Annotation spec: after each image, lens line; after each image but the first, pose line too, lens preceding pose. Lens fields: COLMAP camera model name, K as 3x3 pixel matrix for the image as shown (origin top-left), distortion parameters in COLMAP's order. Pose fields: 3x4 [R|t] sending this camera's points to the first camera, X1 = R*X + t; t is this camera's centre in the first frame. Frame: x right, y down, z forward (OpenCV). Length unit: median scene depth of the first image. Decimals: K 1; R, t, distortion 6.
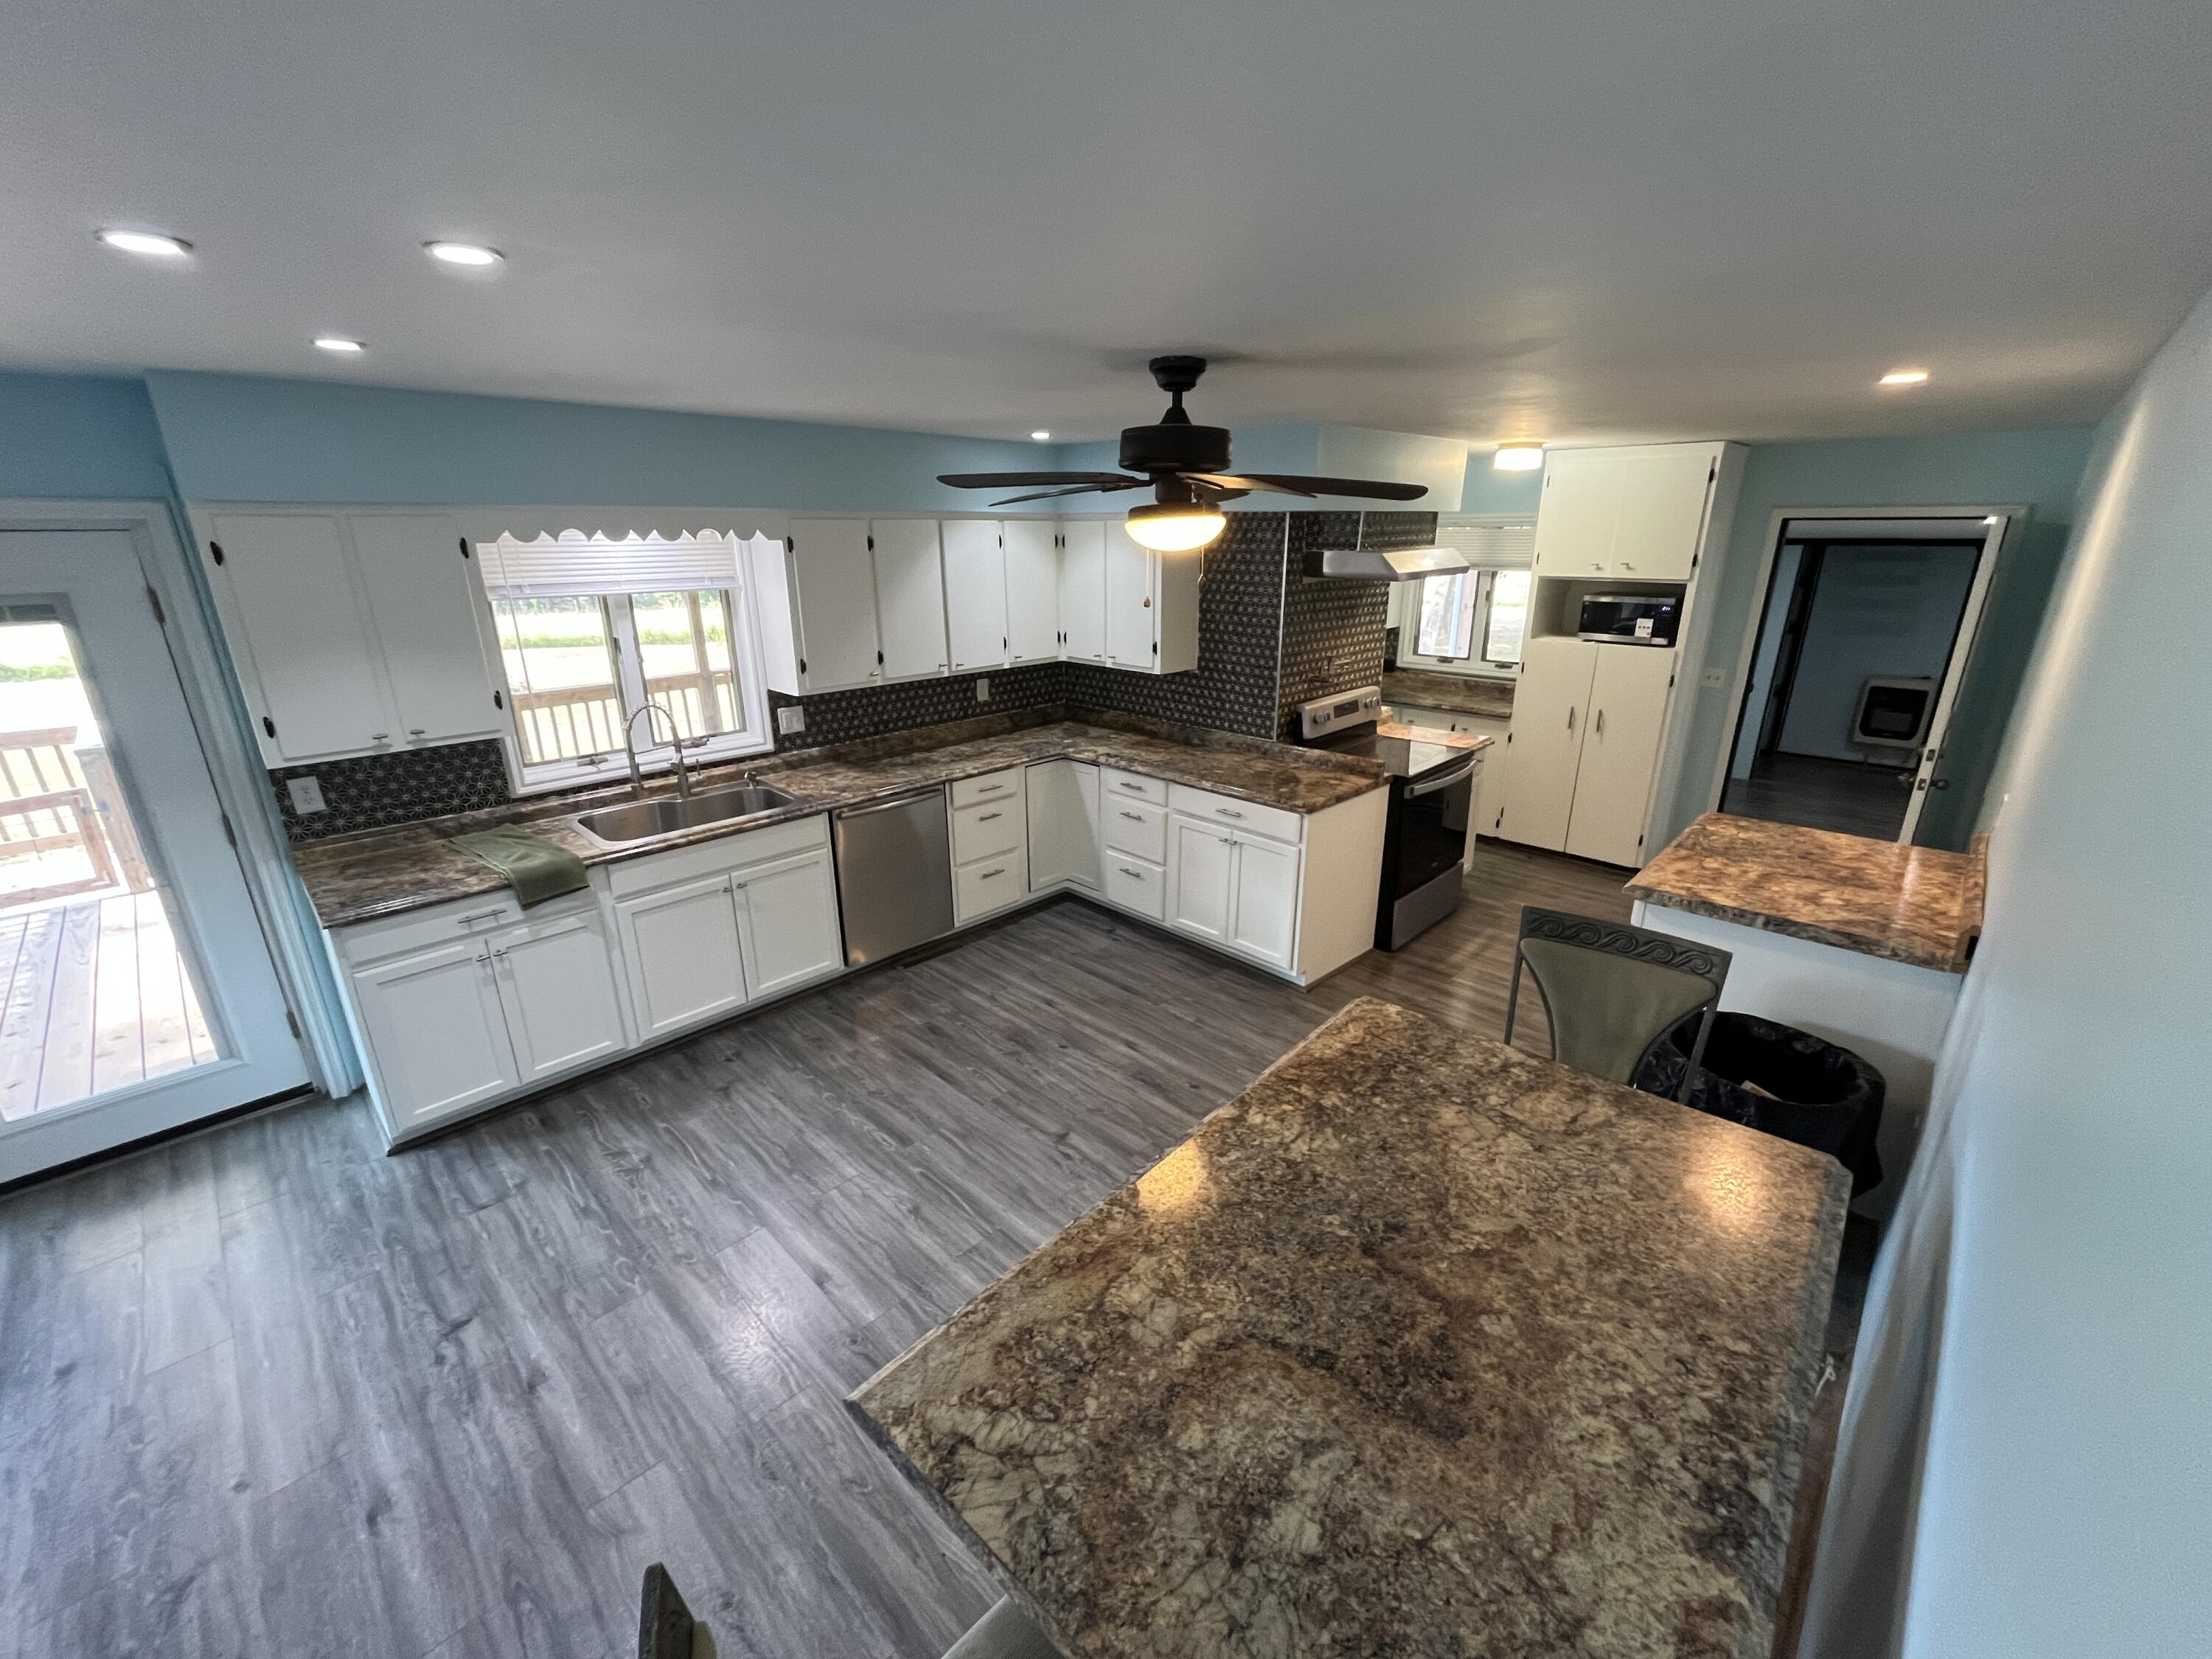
lens RADIAL K [[895.0, 0, 1109.1], [0, 895.0, 825.4], [0, 0, 1]] dist [-0.003987, 0.000081]
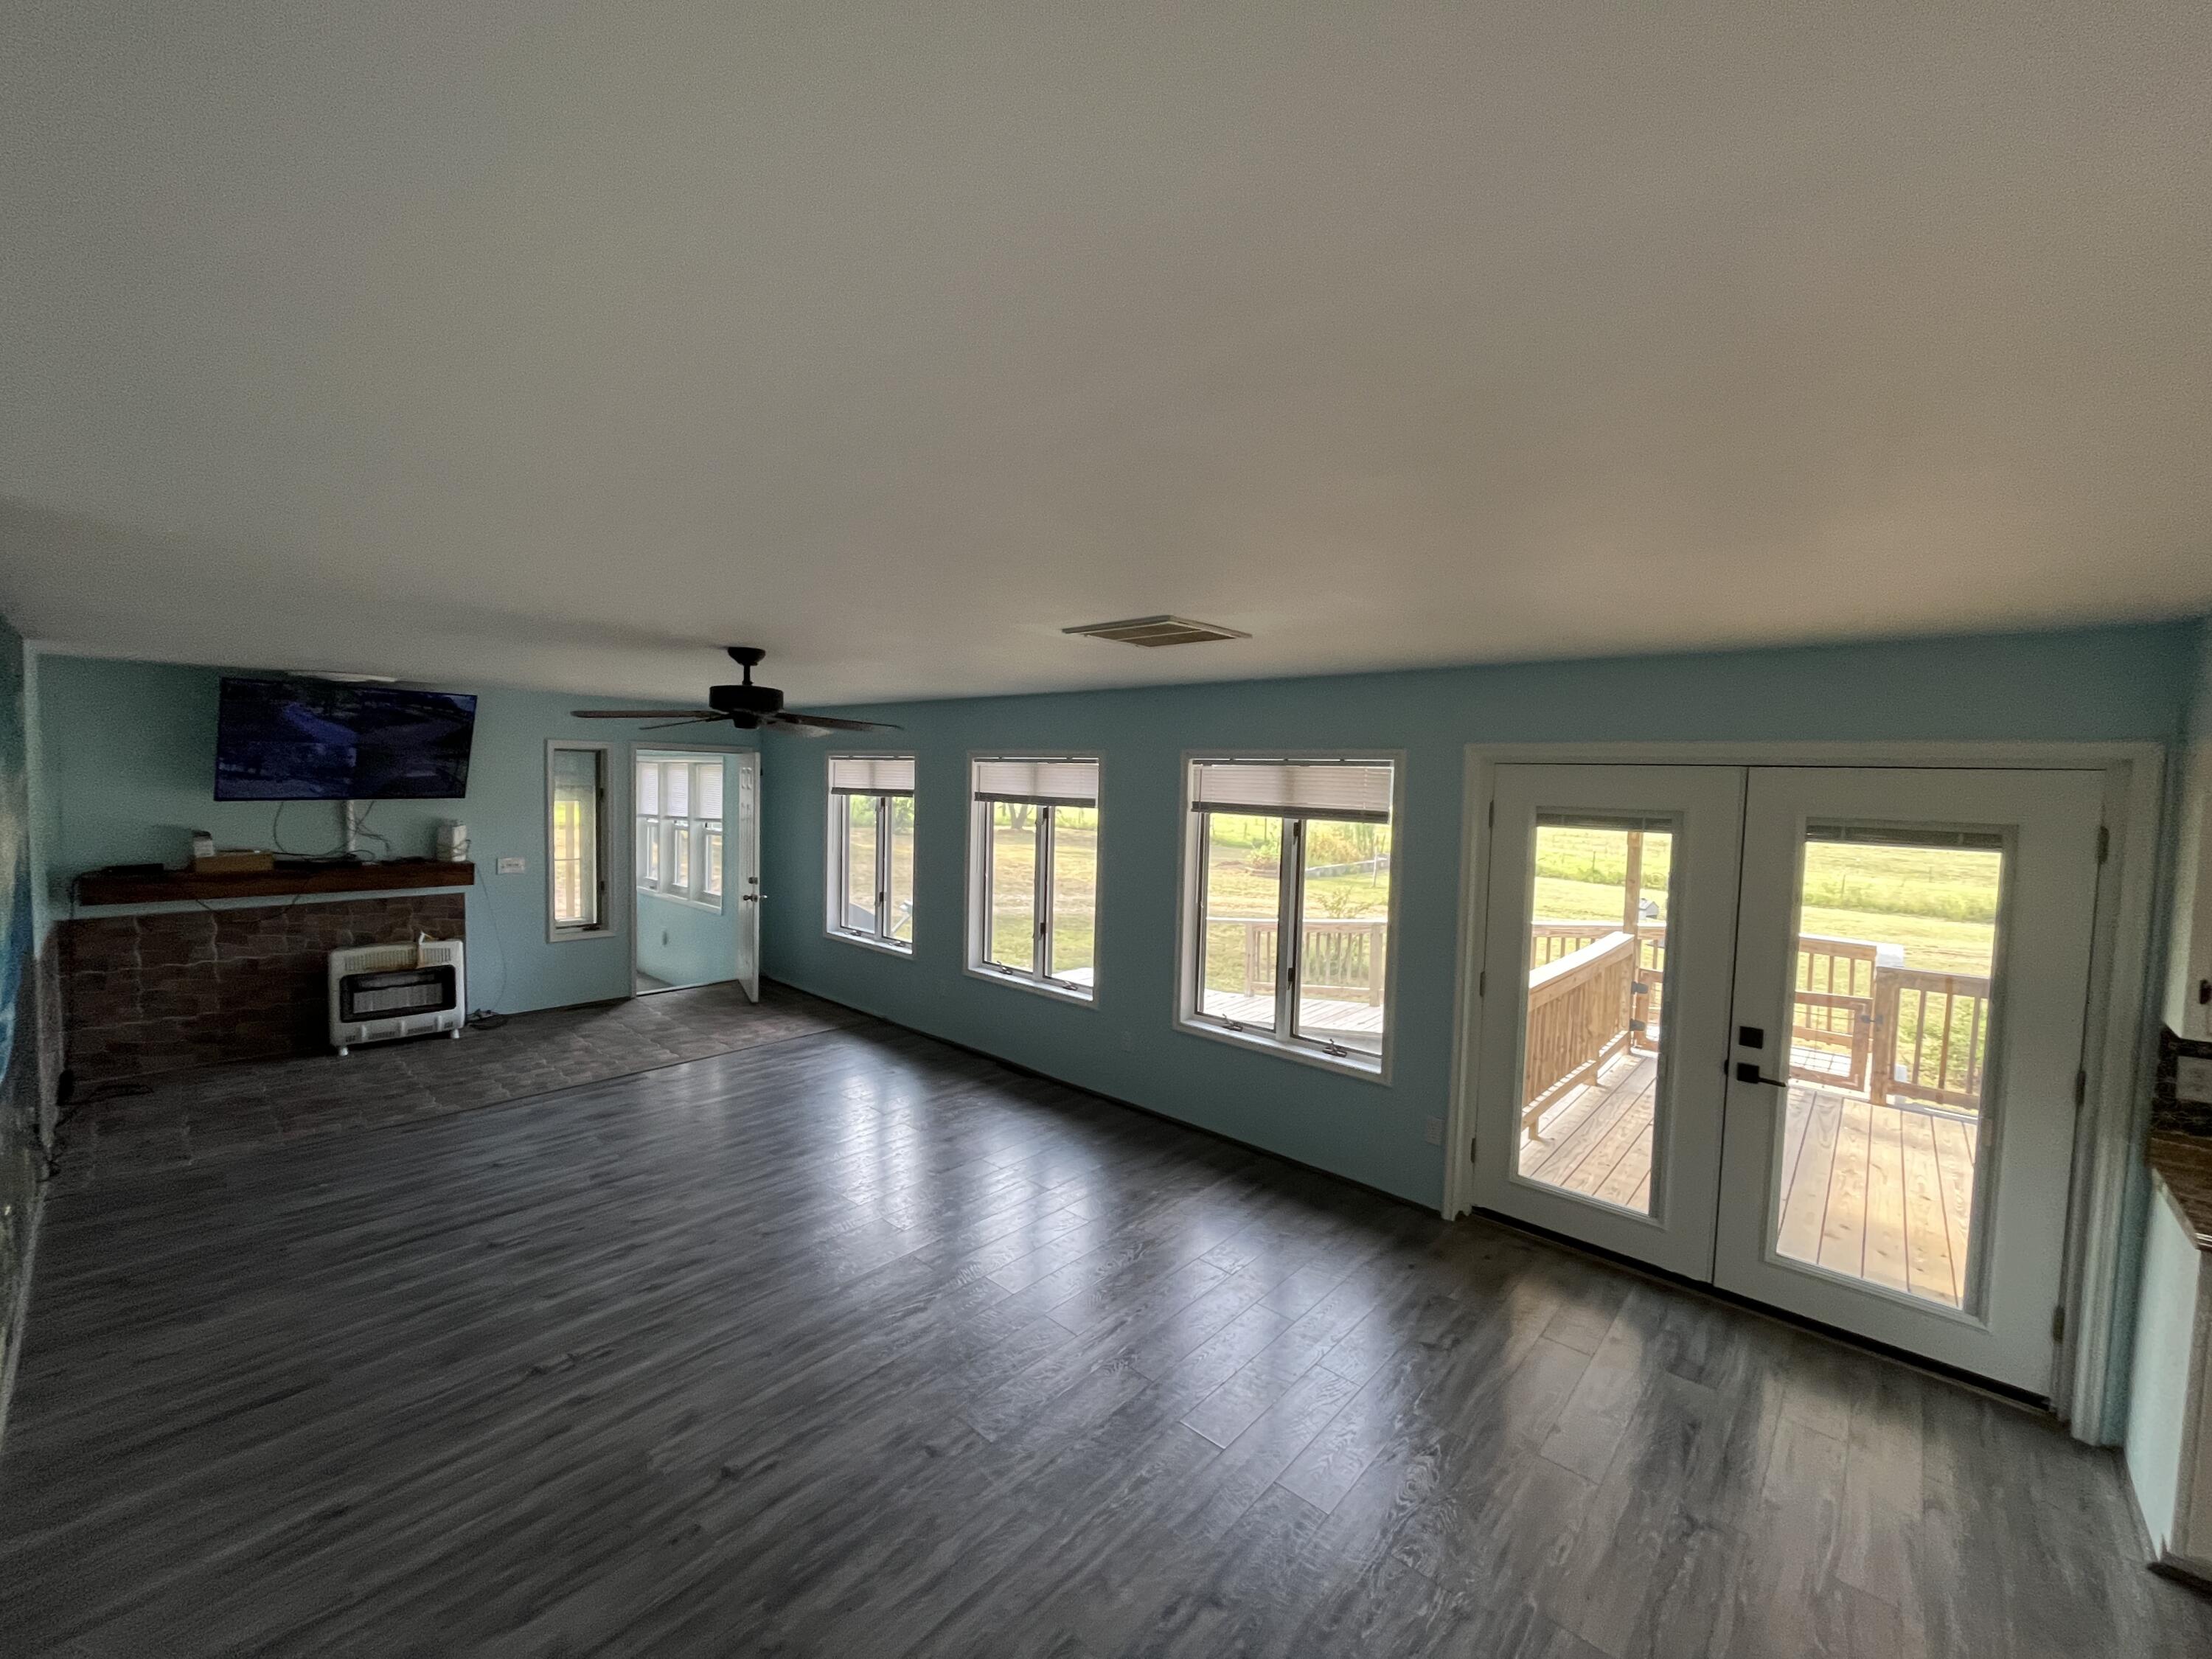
lens RADIAL K [[895.0, 0, 1101.6], [0, 895.0, 827.3], [0, 0, 1]] dist [-0.003987, 0.000081]
pose [[0.030239, 0.061482, -0.997650, -0.110537], [-0.338663, 0.939701, 0.047645, 0.041864], [0.940422, 0.336426, 0.049237, -0.052925]]
